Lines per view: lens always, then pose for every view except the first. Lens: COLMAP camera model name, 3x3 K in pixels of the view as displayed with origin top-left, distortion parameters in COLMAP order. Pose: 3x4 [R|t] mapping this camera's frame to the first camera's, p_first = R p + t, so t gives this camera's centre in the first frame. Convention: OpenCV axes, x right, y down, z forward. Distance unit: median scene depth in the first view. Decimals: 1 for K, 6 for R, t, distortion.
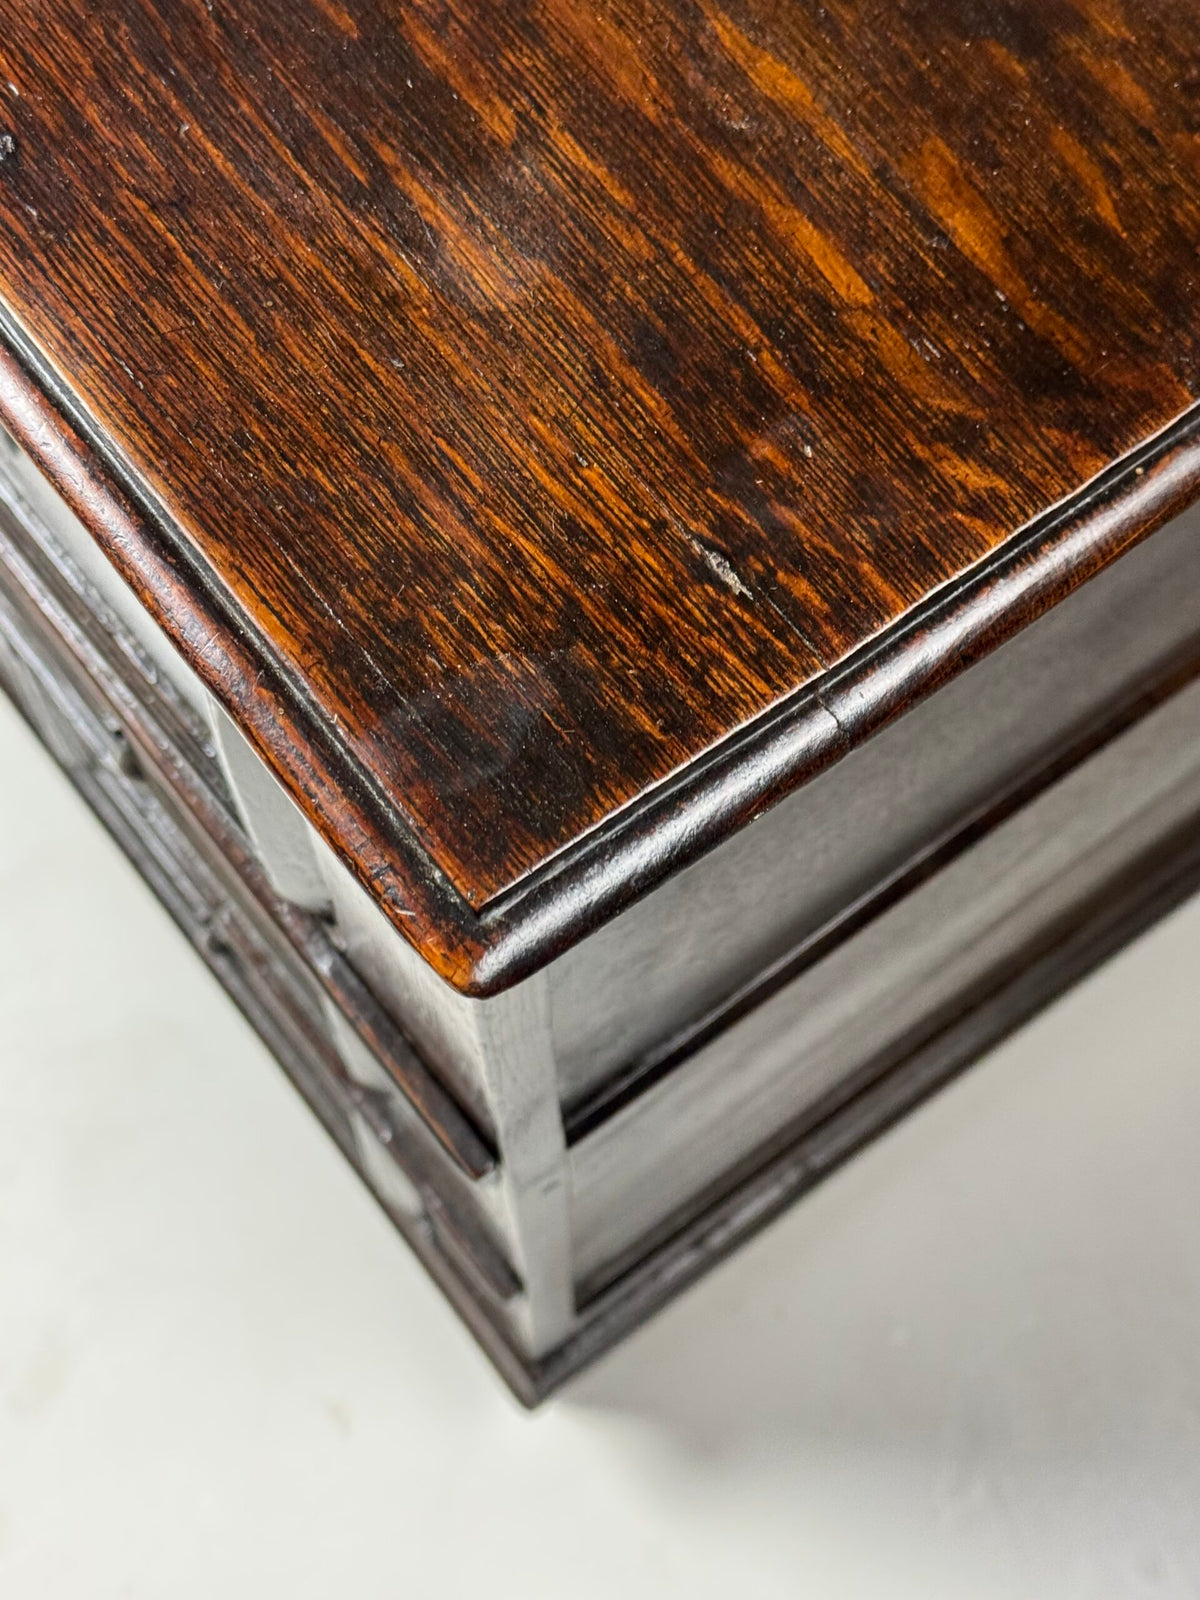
lens RADIAL K [[2354.7, 0, 619.1], [0, 2354.7, 801.2], [0, 0, 1]] dist [0.155442, -0.191351]
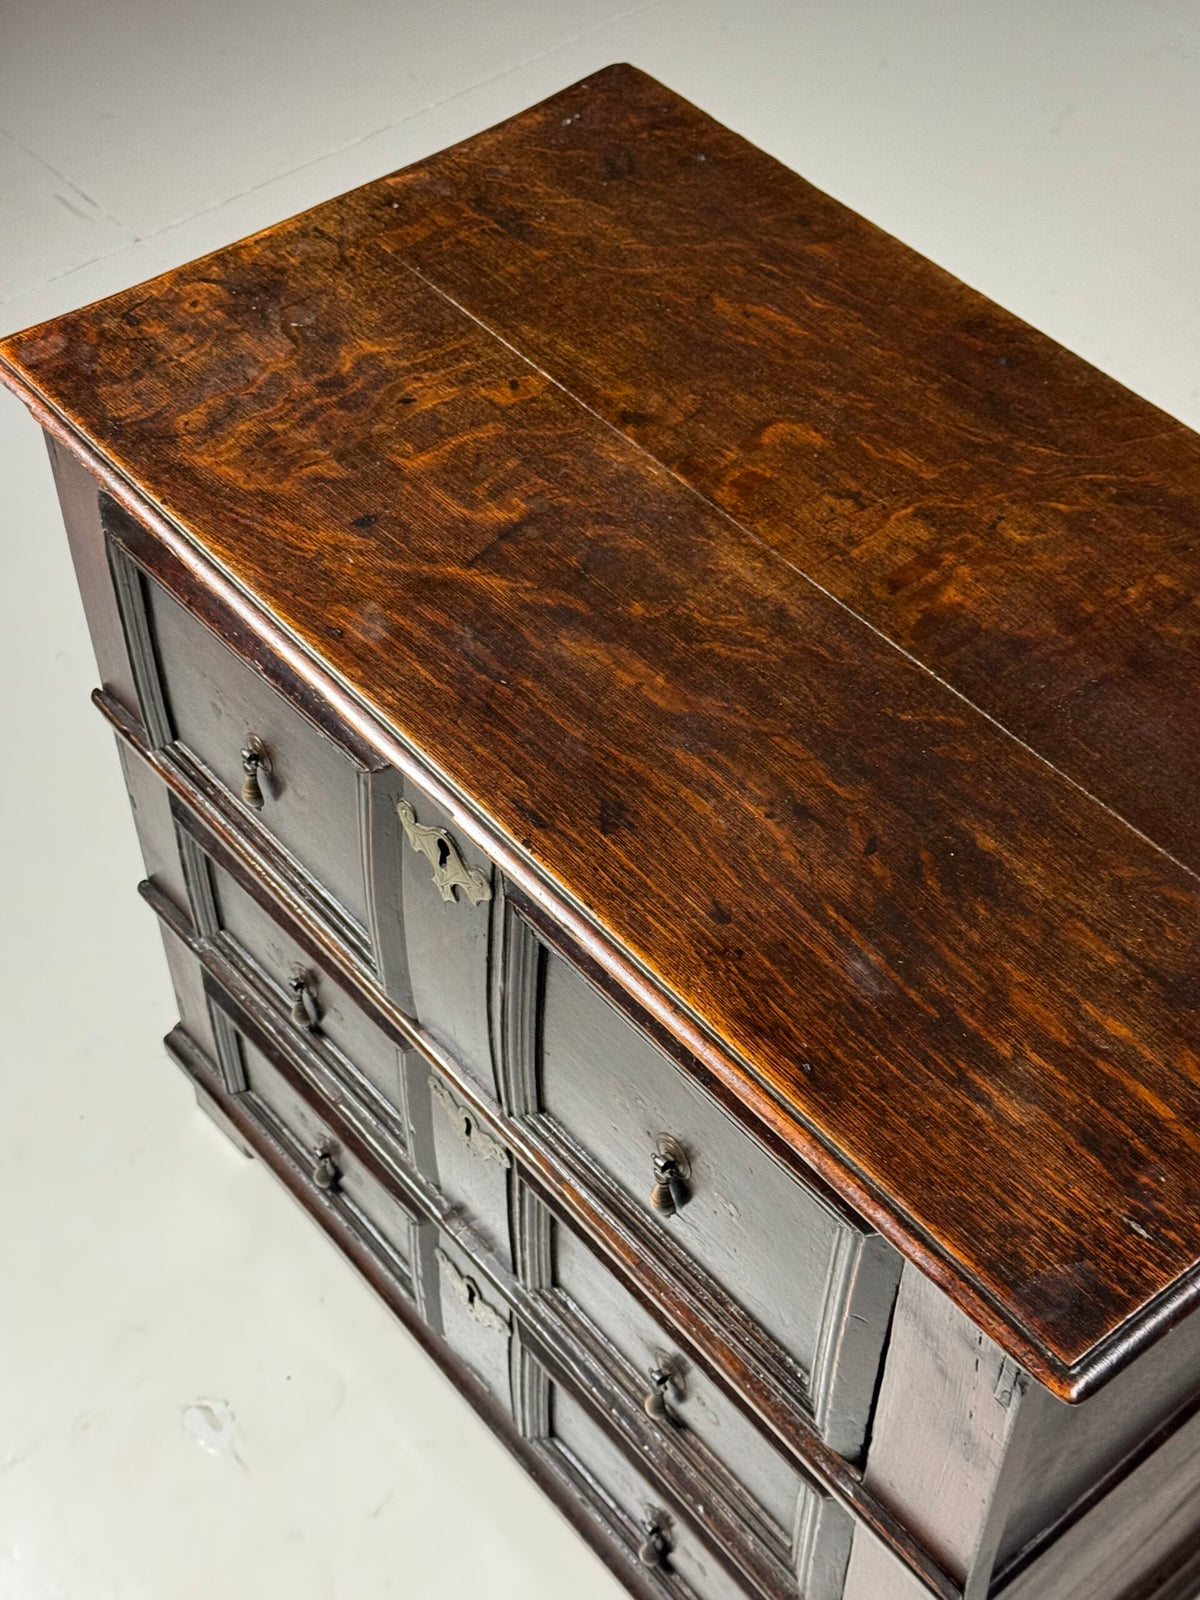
lens RADIAL K [[2258.3, 0, 638.7], [0, 2258.3, 803.5], [0, 0, 1]] dist [0.152862, -0.076033]
pose [[0.998914, -0.034663, 0.031134, -0.507950], [0.043236, 0.938636, -0.342187, 0.263664], [-0.017362, 0.343162, 0.939116, -1.296131]]
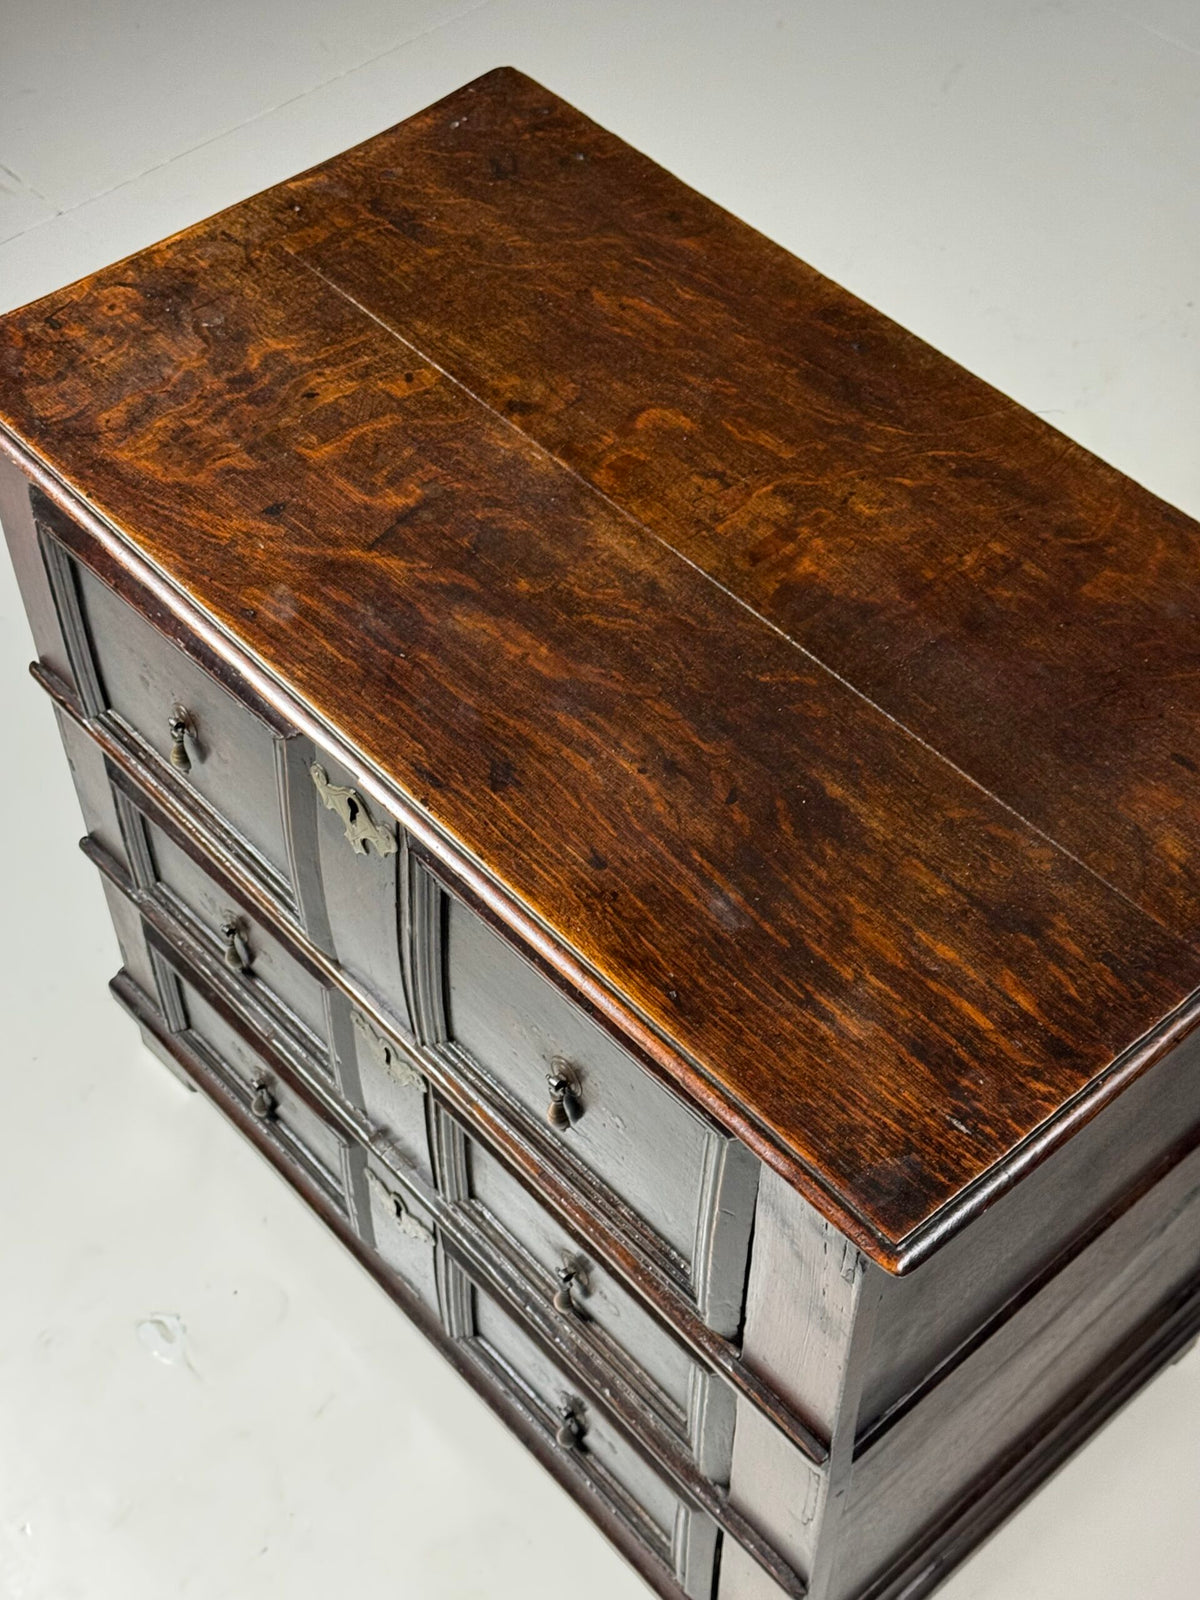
lens RADIAL K [[2253.7, 0, 629.1], [0, 2253.7, 794.5], [0, 0, 1]] dist [0.150868, -0.052727]
pose [[0.996933, -0.061501, 0.048389, -0.434923], [0.073668, 0.946162, -0.315198, 0.336754], [-0.026399, 0.317797, 0.947791, -1.597574]]
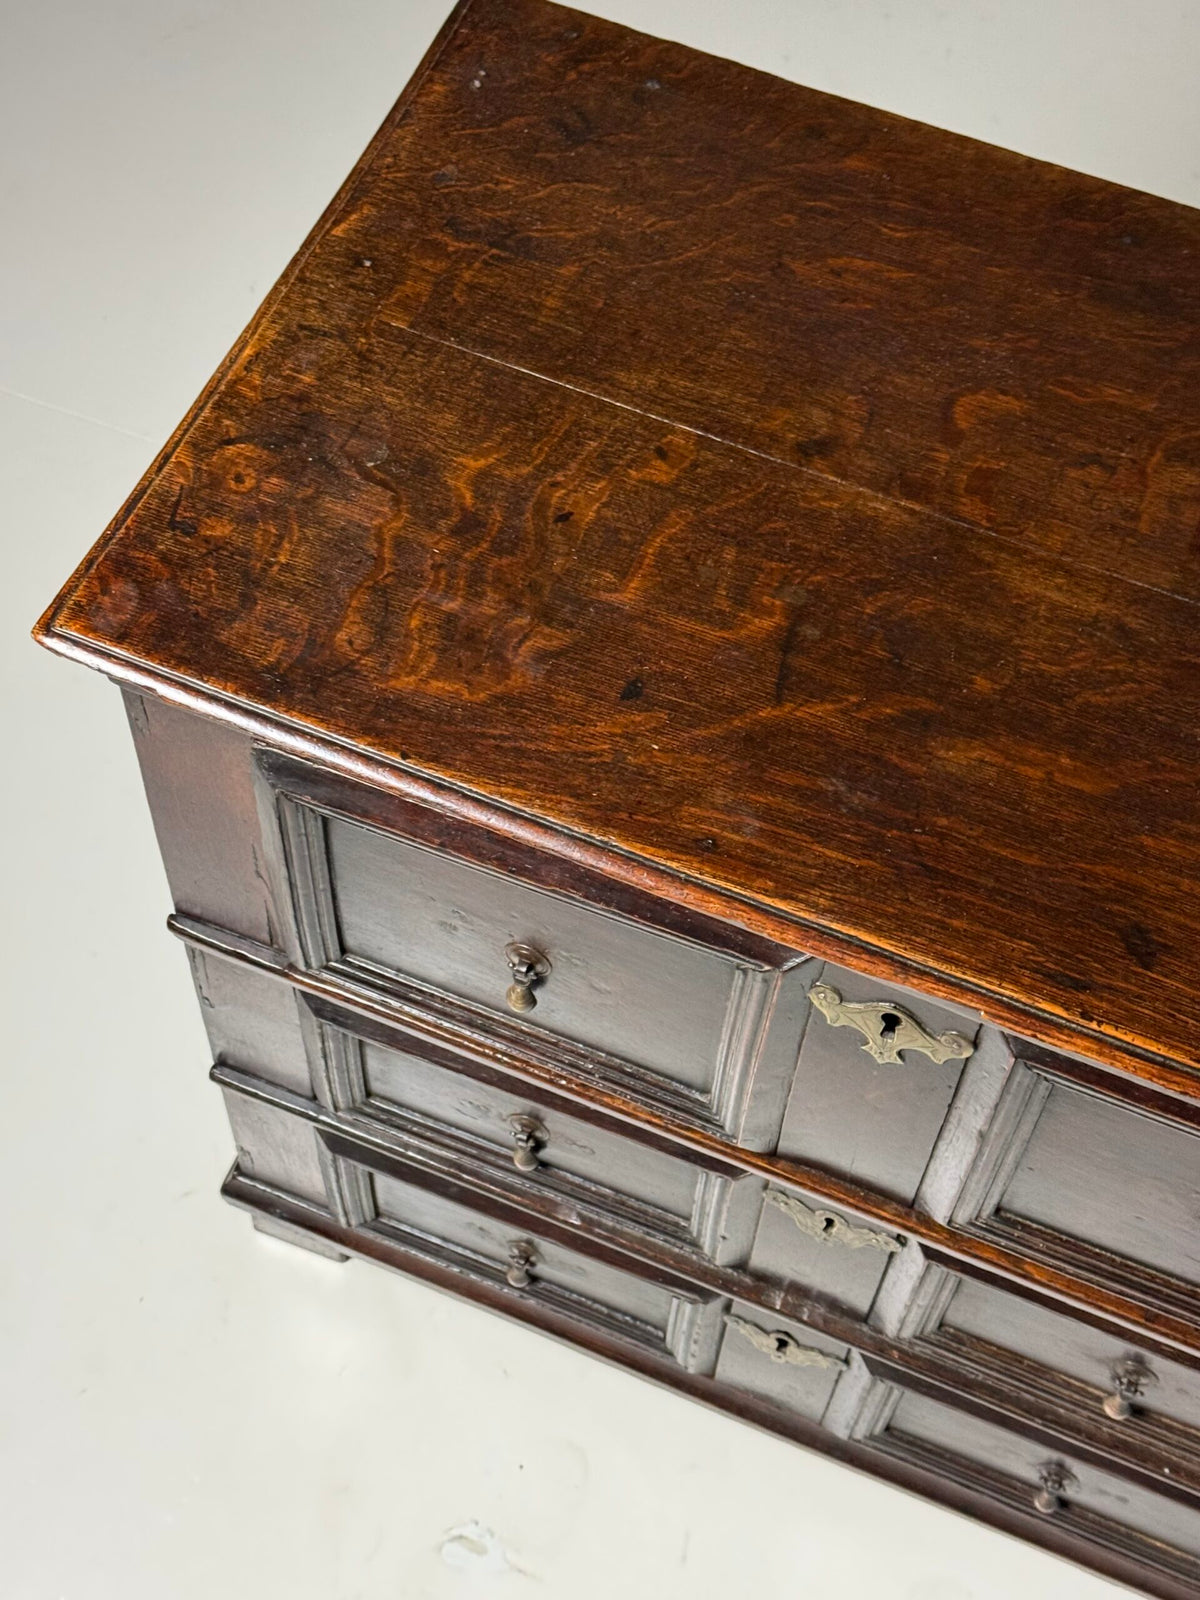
lens RADIAL K [[2258.3, 0, 638.7], [0, 2258.3, 803.5], [0, 0, 1]] dist [0.152862, -0.076033]
pose [[0.867013, -0.411299, 0.281286, -1.513268], [0.450523, 0.888229, -0.089878, -0.775493], [-0.212879, 0.204651, 0.955406, -0.999759]]
